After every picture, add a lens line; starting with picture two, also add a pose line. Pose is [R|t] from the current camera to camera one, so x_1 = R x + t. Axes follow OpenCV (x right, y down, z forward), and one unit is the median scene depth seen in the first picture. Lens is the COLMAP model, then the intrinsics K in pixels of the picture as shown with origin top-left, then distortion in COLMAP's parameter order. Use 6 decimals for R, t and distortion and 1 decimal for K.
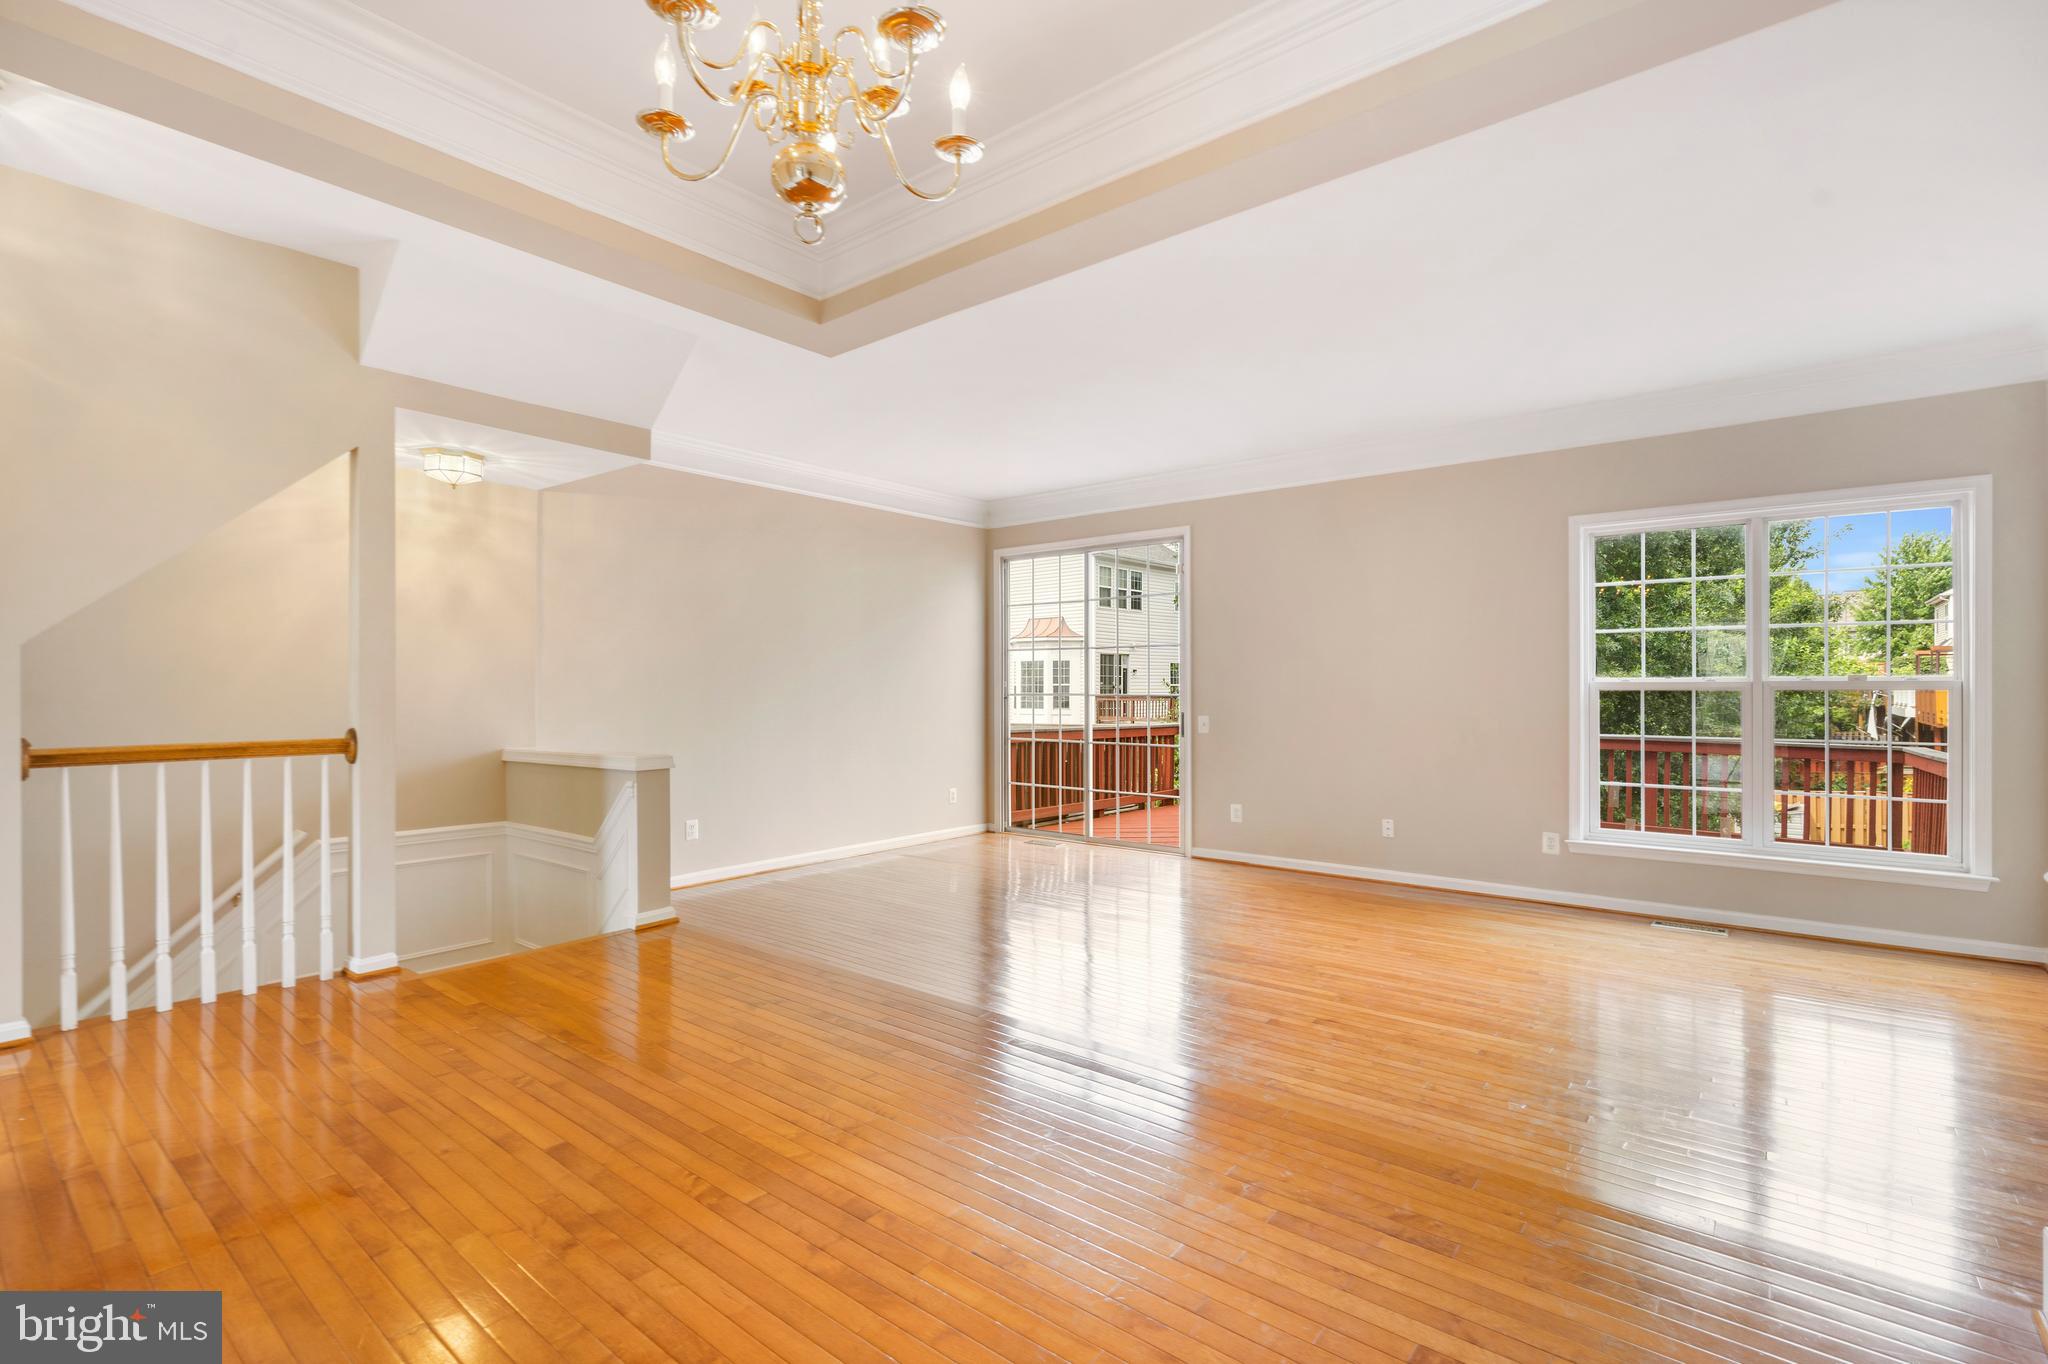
lens RADIAL K [[942.7, 0, 992.8], [0, 942.7, 691.8], [0, 0, 1]] dist [-0.008385, 0.003445]
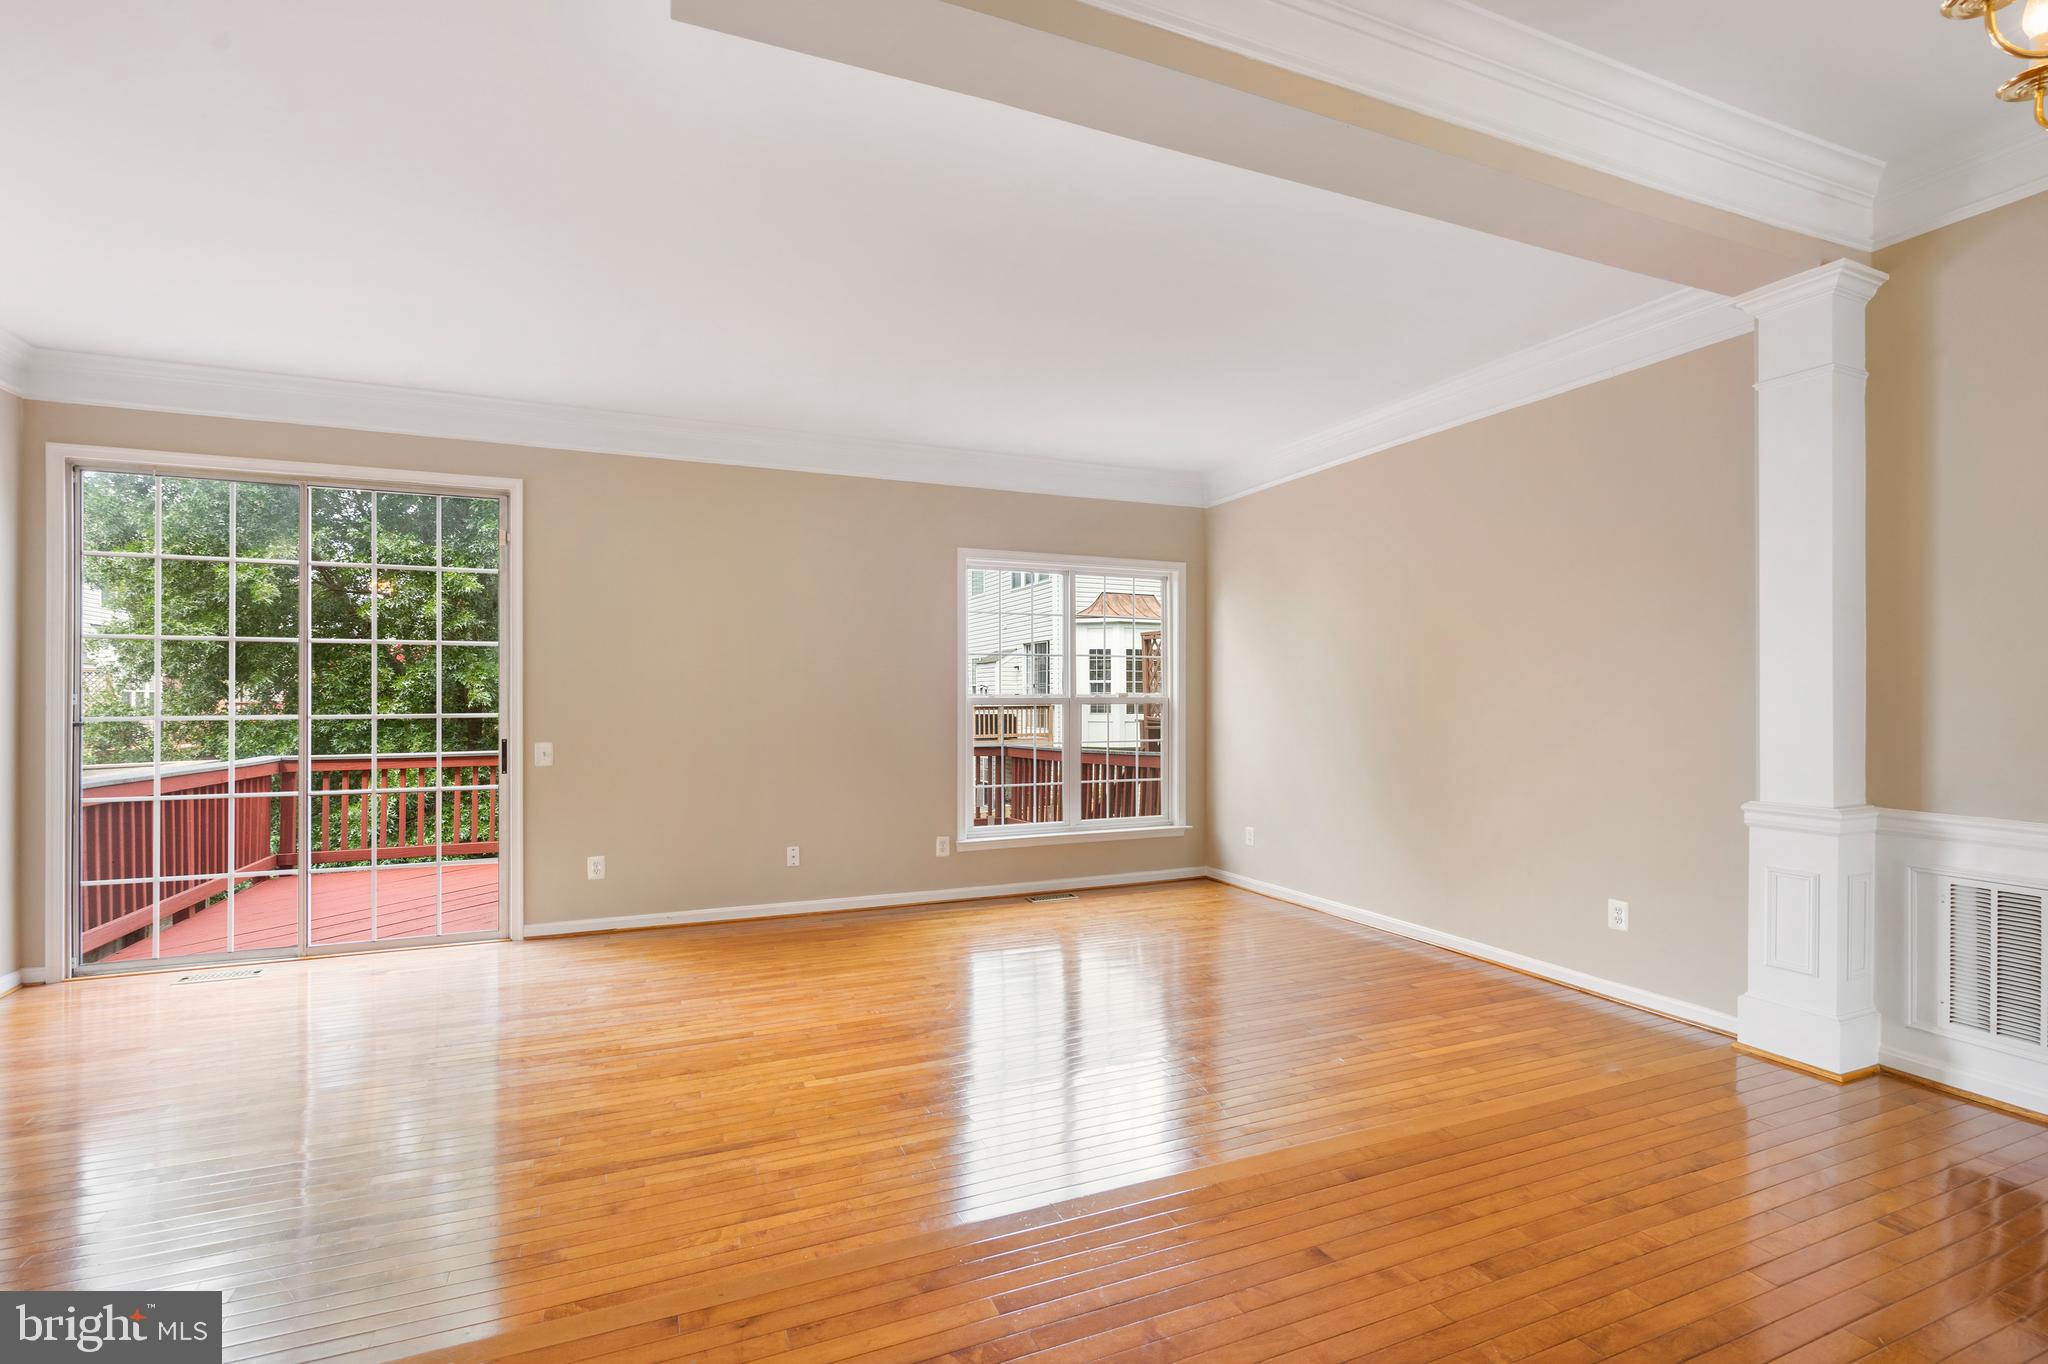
lens RADIAL K [[942.7, 0, 1007.1], [0, 942.7, 693.6], [0, 0, 1]] dist [-0.008385, 0.003445]
pose [[0.445470, 0.012975, 0.895203, -0.349510], [0.009575, 0.999769, -0.019255, 0.006883], [-0.895246, 0.017149, 0.445243, 0.452229]]
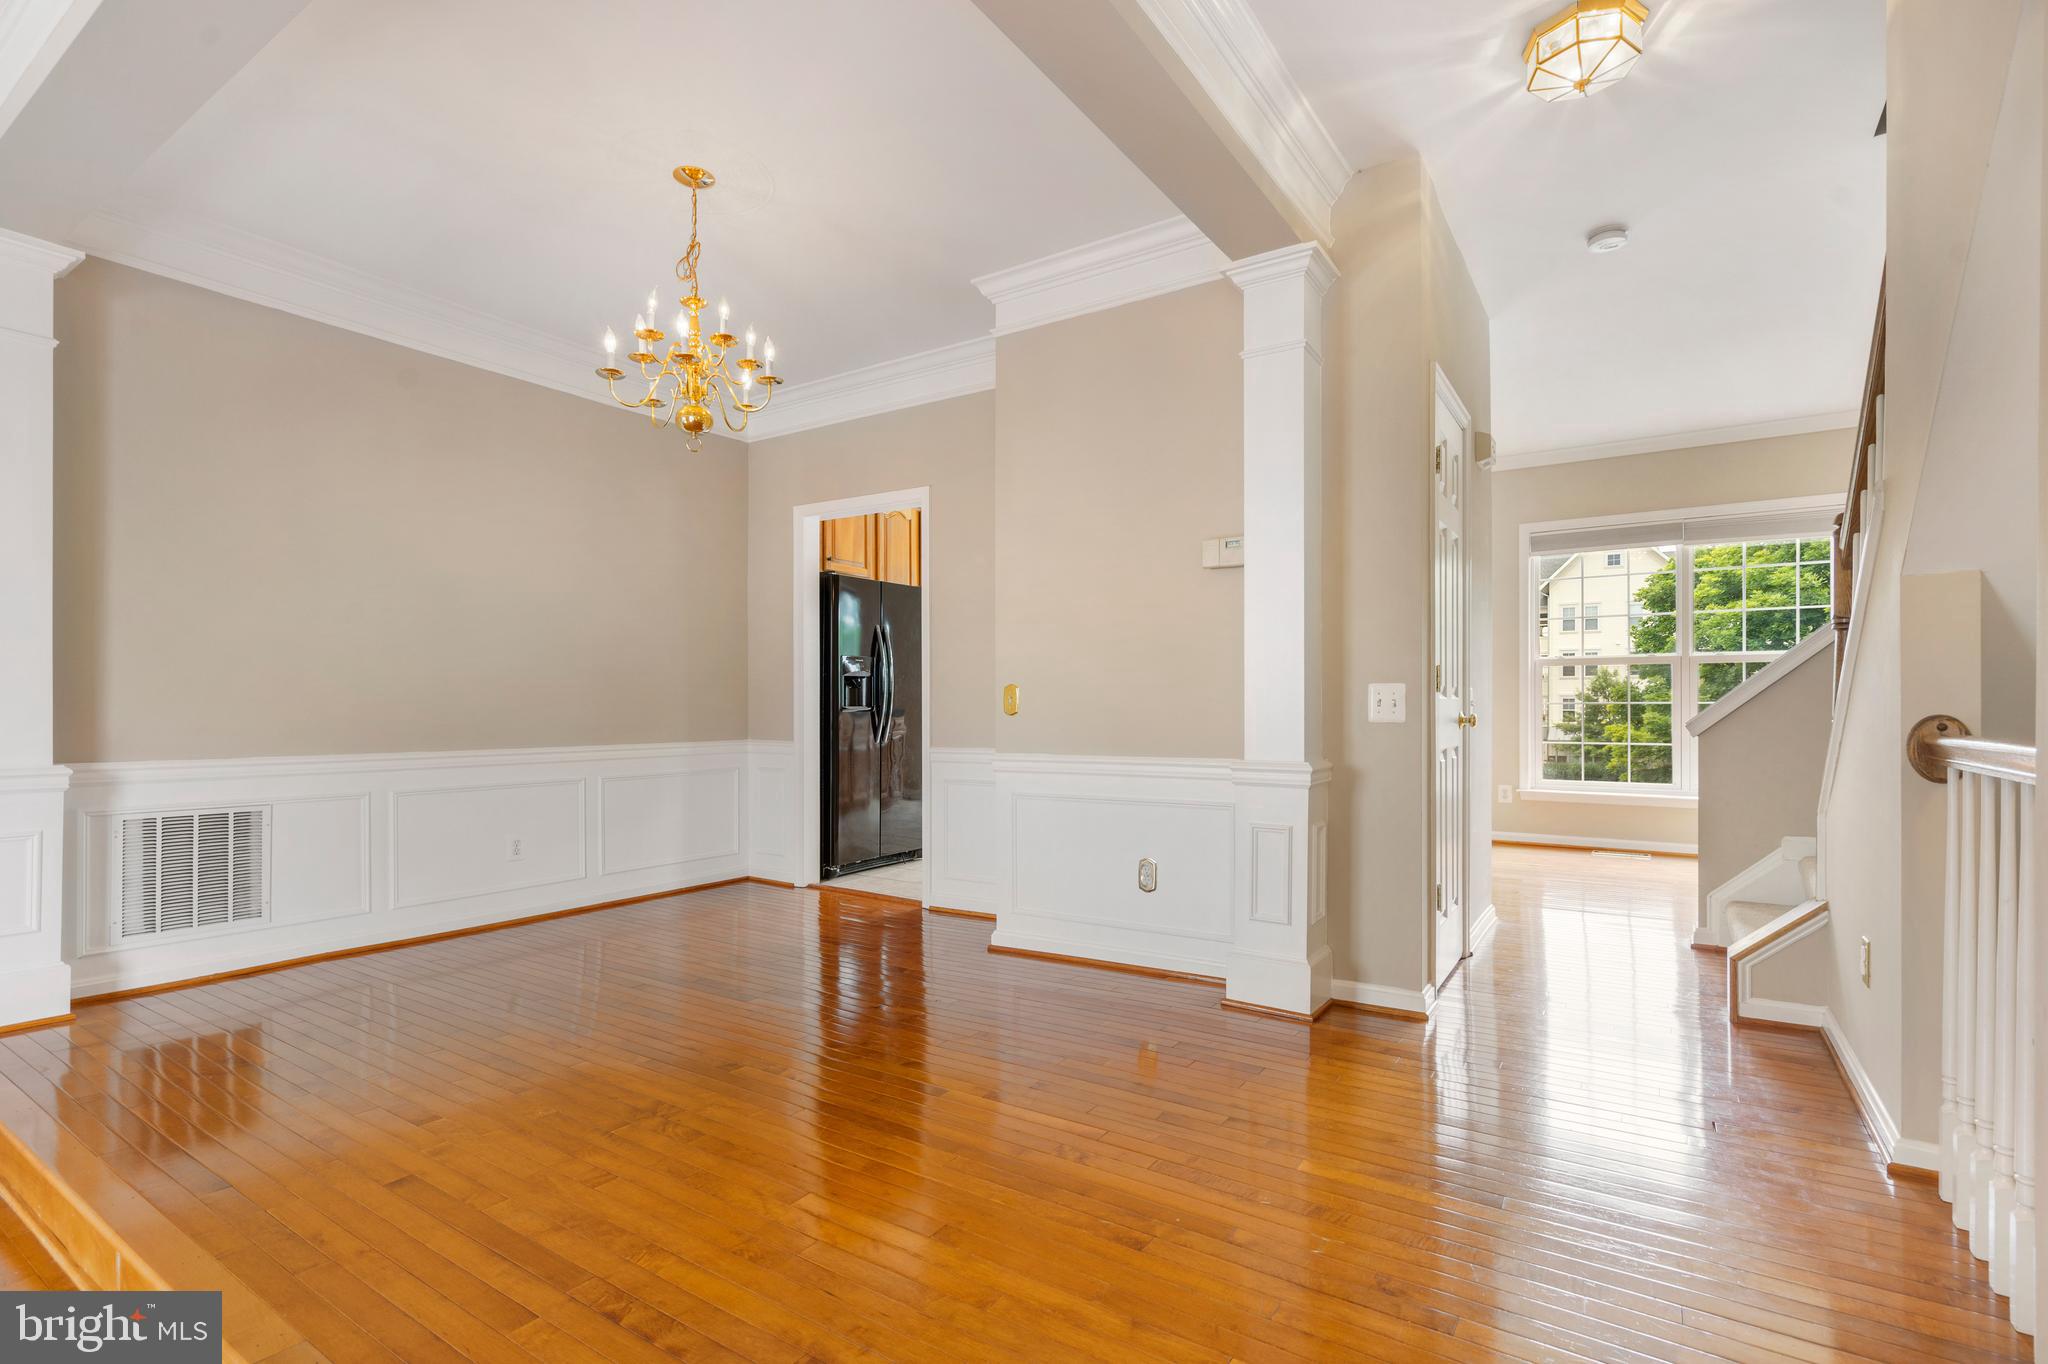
lens RADIAL K [[942.7, 0, 1027.2], [0, 942.7, 697.3], [0, 0, 1]] dist [-0.008385, 0.003445]
pose [[-0.991332, 0.000465, -0.131377, -0.174563], [-0.000205, 0.999987, 0.005092, 0.020658], [0.131378, 0.005074, -0.991319, 0.895087]]
